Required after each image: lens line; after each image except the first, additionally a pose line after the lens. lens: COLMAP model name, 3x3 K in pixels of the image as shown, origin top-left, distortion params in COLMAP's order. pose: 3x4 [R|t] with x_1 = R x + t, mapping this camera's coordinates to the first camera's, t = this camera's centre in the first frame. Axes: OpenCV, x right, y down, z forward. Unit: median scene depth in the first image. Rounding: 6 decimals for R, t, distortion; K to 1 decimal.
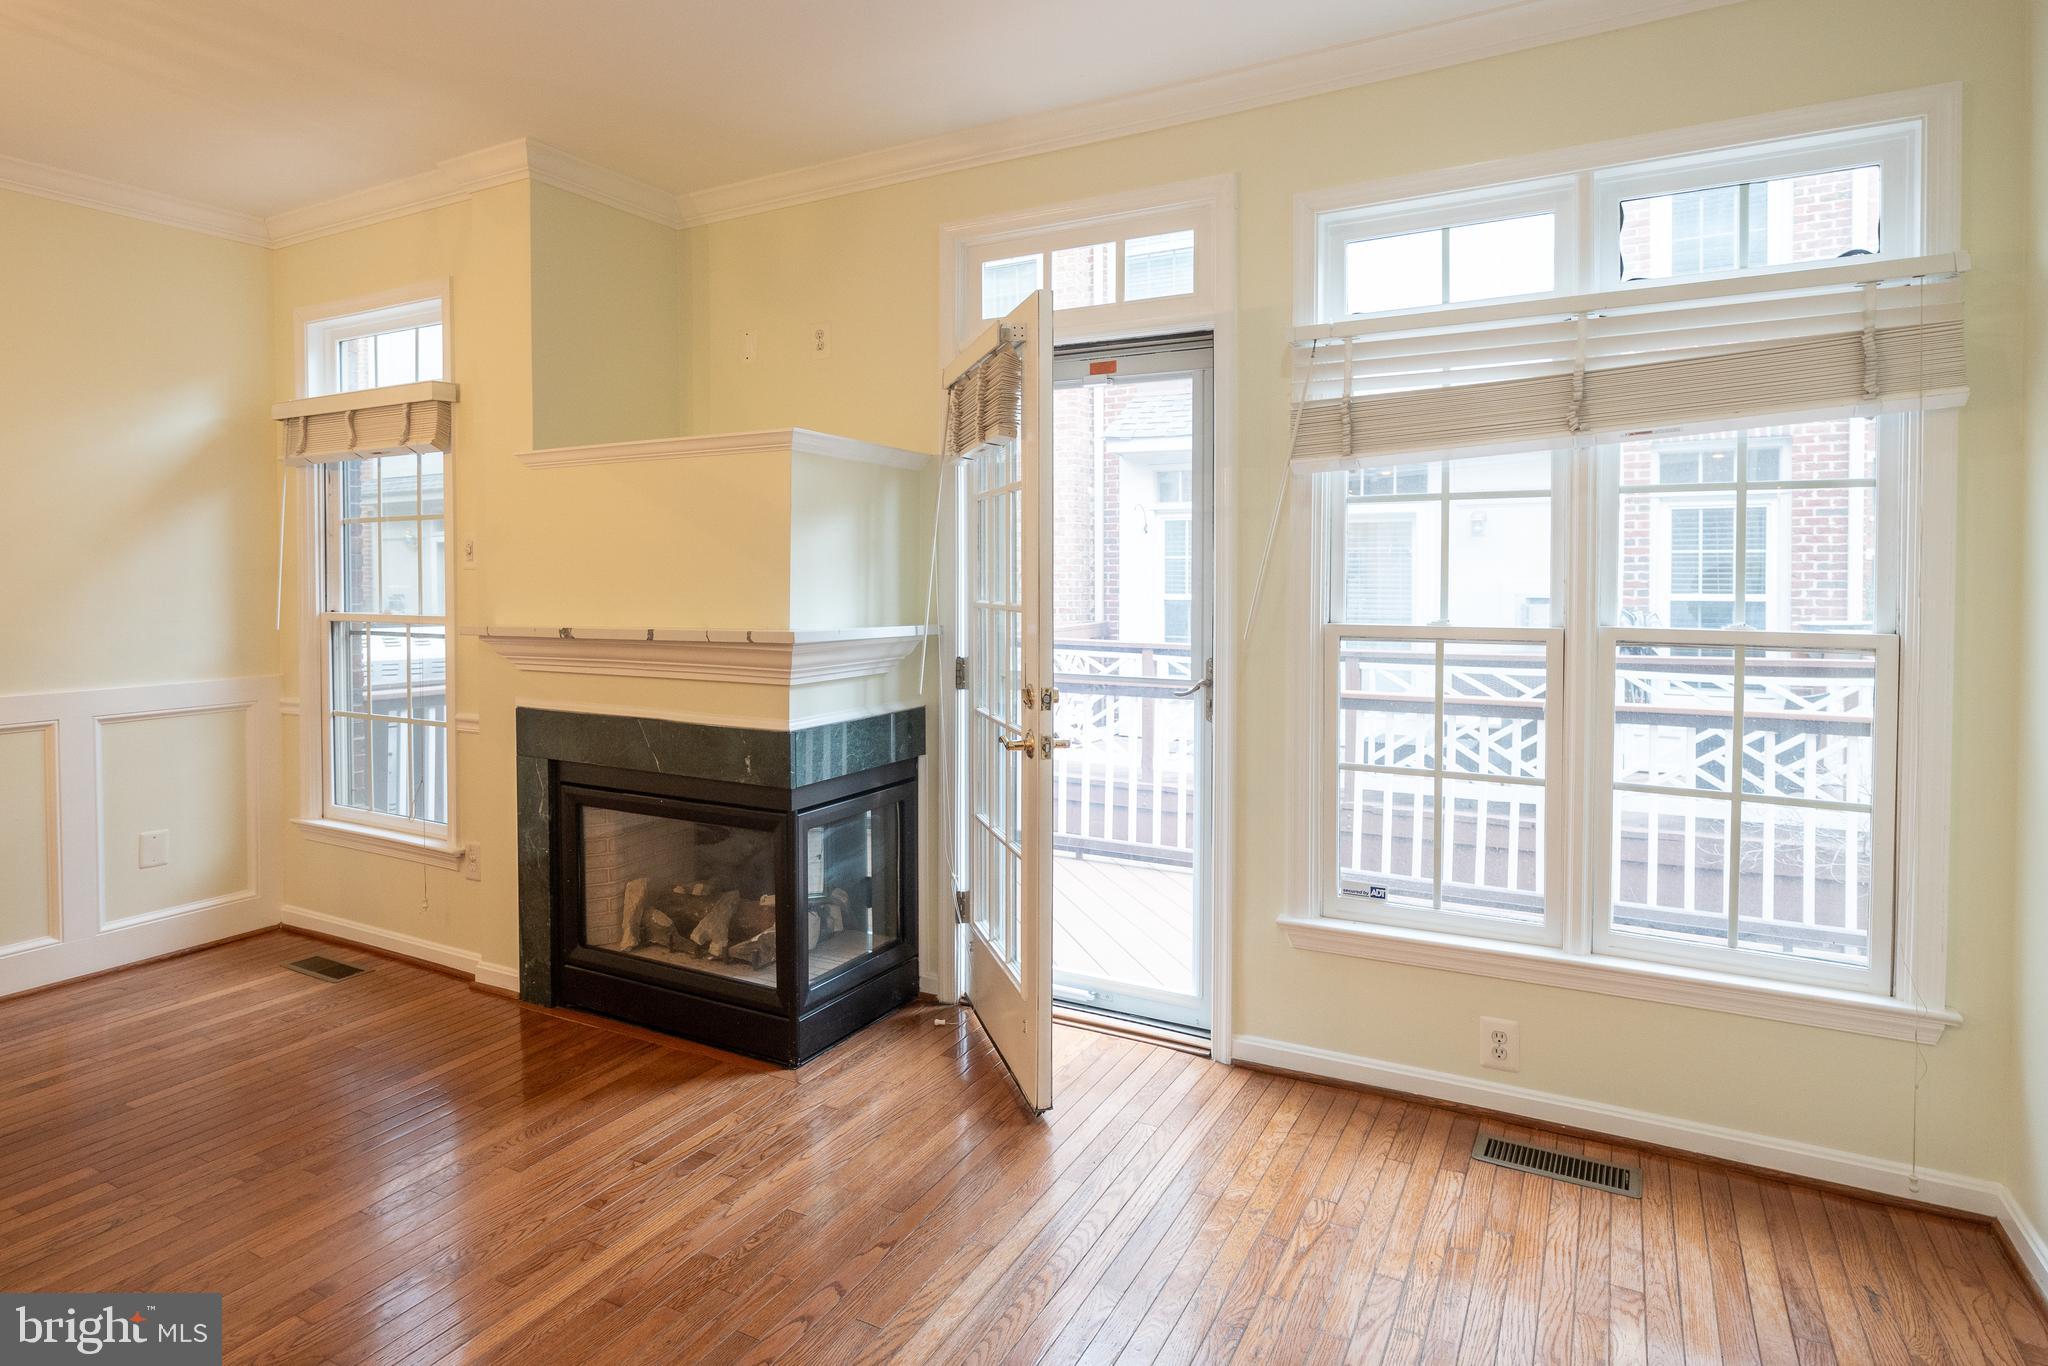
lens RADIAL K [[1111.1, 0, 1016.7], [0, 1111.1, 602.2], [0, 0, 1]] dist [0.000838, -0.004116]
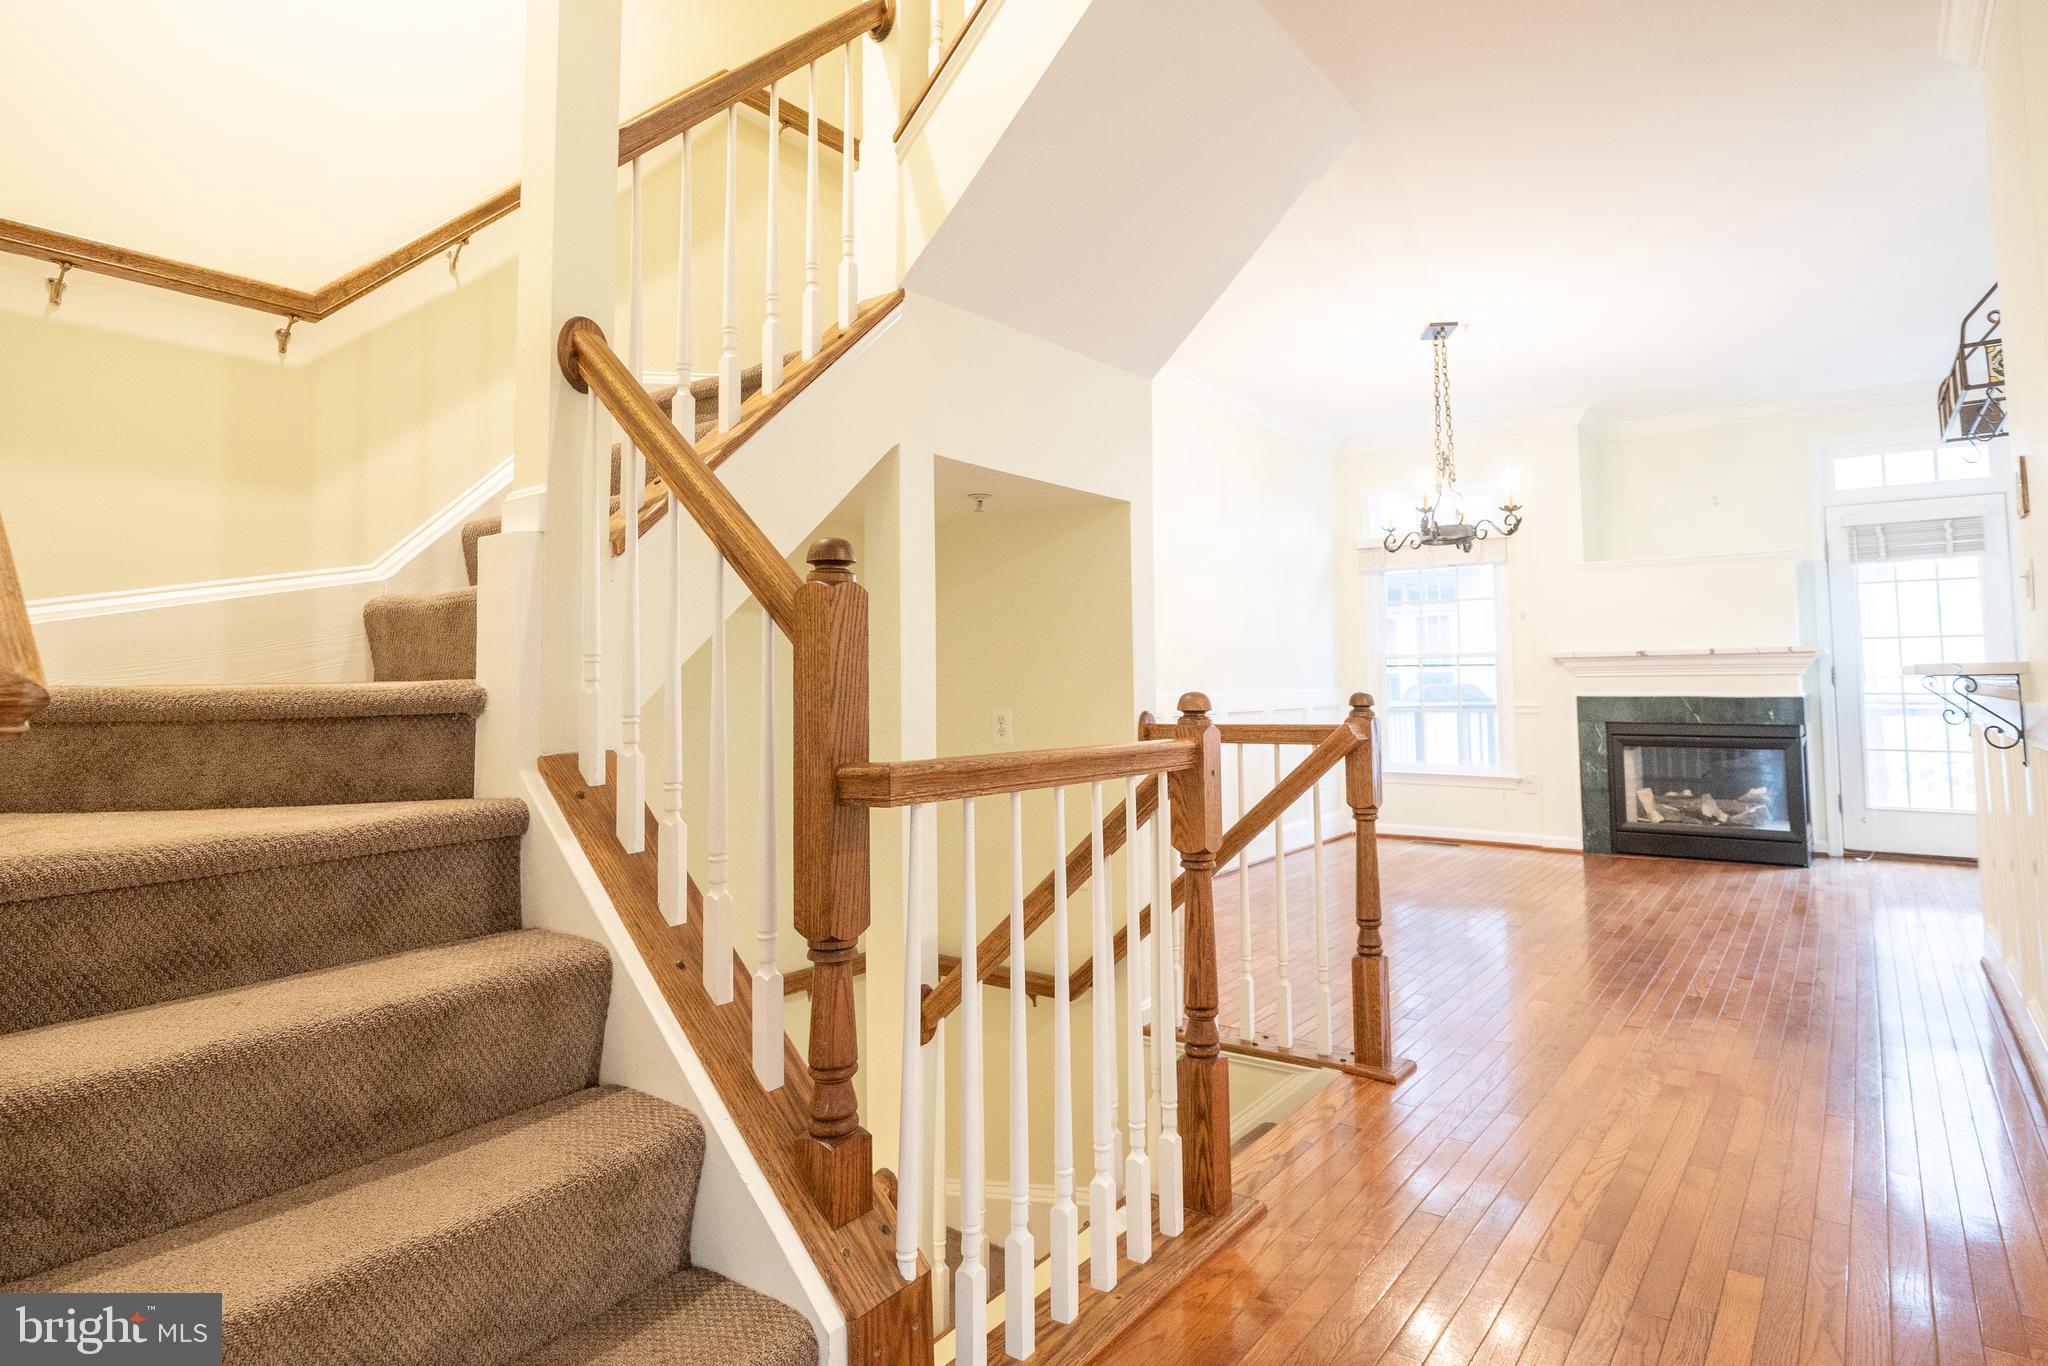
lens RADIAL K [[1111.1, 0, 1031.7], [0, 1111.1, 616.7], [0, 0, 1]] dist [0.000838, -0.004116]
pose [[0.990295, -0.012507, -0.138417, -1.198502], [0.000967, 0.996538, -0.083132, 0.124851], [0.138978, 0.082191, 0.986879, -1.101879]]
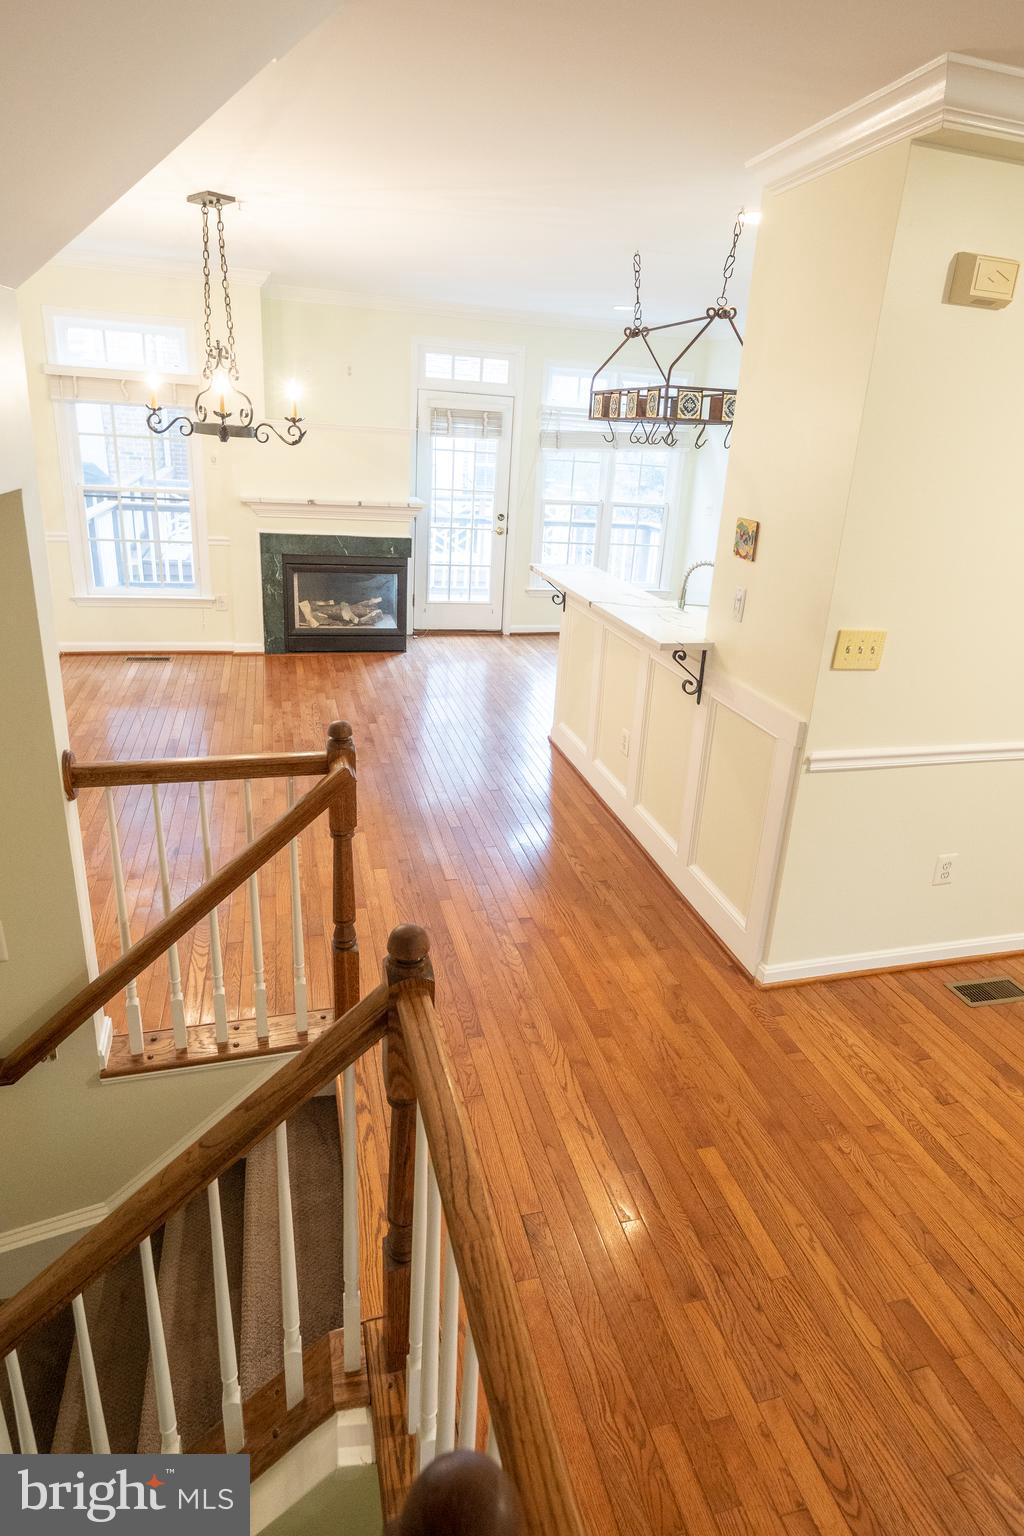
lens RADIAL K [[833.3, 0, 514.6], [0, 833.3, 711.0], [0, 0, 1]] dist [0.000838, -0.004116]
pose [[0.718677, -0.176756, 0.672504, -1.417864], [-0.049925, 0.951539, 0.303449, -0.116929], [-0.693550, -0.251656, 0.675024, -0.705627]]
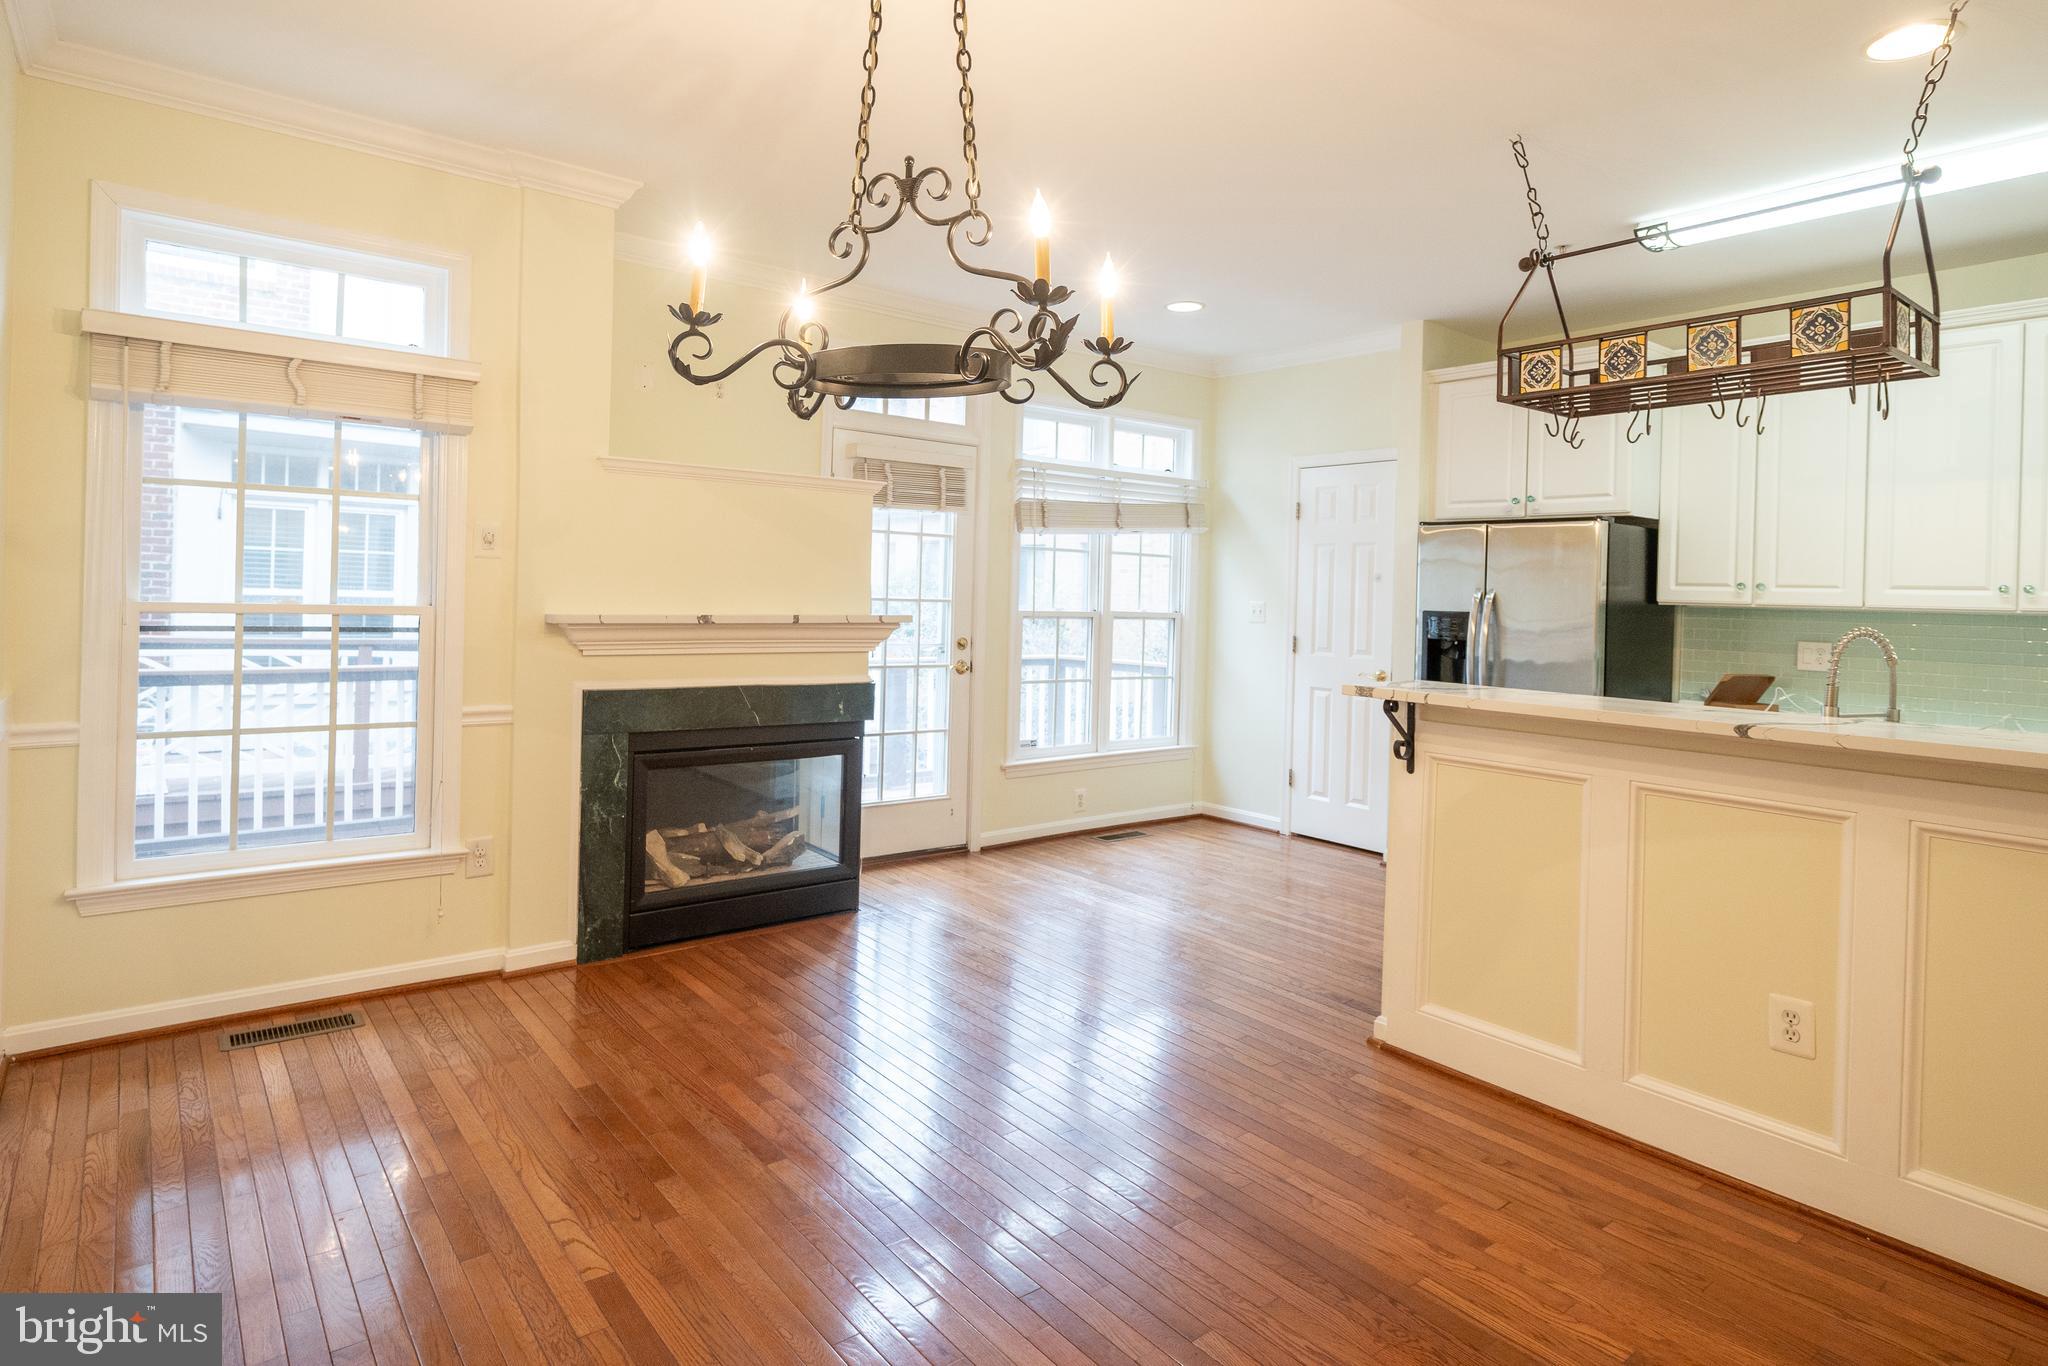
lens RADIAL K [[1111.1, 0, 1035.4], [0, 1111.1, 595.0], [0, 0, 1]] dist [0.000838, -0.004116]
pose [[0.382293, 0.012077, 0.923962, -1.378374], [-0.005054, 0.999927, -0.010978, 0.012076], [-0.924027, -0.000473, 0.382326, 0.201021]]
